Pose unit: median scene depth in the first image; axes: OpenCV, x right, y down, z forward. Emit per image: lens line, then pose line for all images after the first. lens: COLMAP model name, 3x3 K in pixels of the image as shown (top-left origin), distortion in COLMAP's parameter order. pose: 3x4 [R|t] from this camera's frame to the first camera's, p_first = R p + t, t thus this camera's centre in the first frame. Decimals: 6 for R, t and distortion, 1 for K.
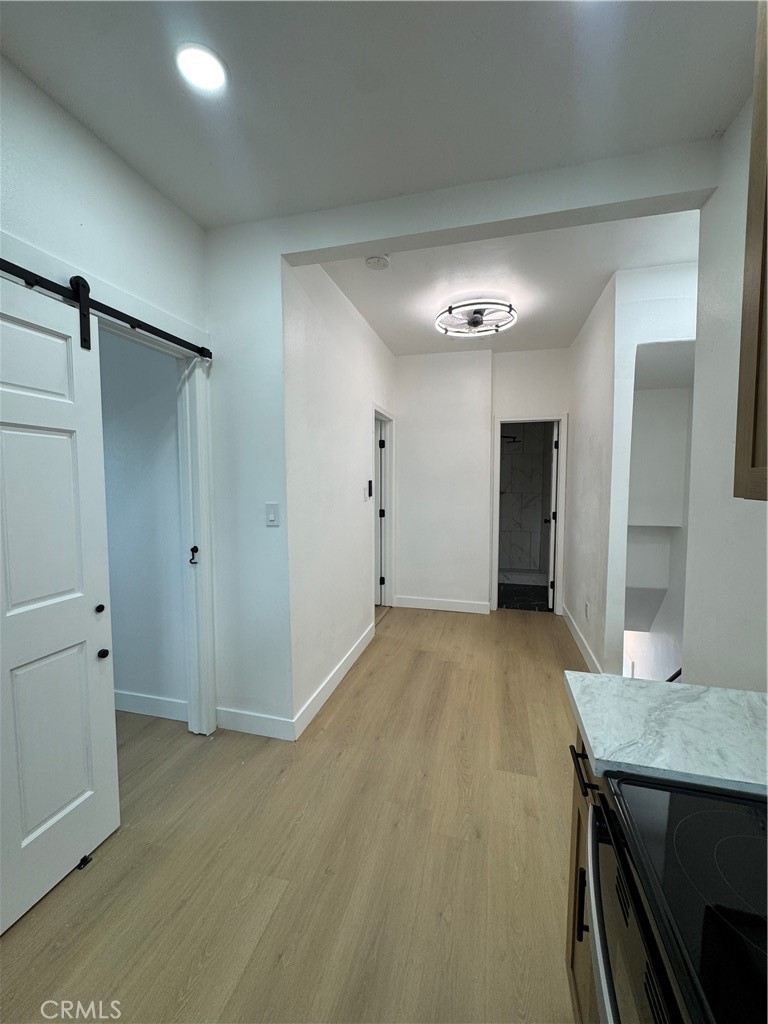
lens RADIAL K [[411.6, 0, 383.9], [0, 411.6, 512.4], [0, 0, 1]] dist [-0.000642, -0.000378]
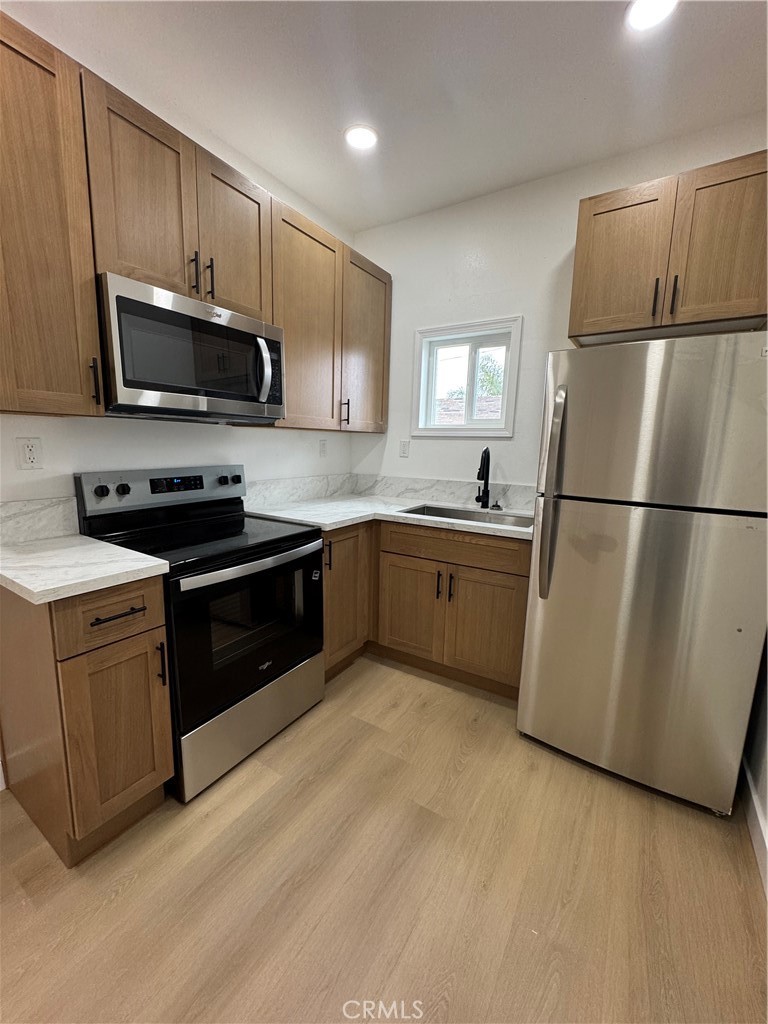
lens RADIAL K [[411.6, 0, 386.1], [0, 411.6, 511.2], [0, 0, 1]] dist [-0.000642, -0.000378]
pose [[-0.954962, -0.073062, 0.287591, -0.261236], [-0.000603, 0.969689, 0.244342, -0.015363], [-0.296726, 0.233164, -0.926060, 0.684469]]
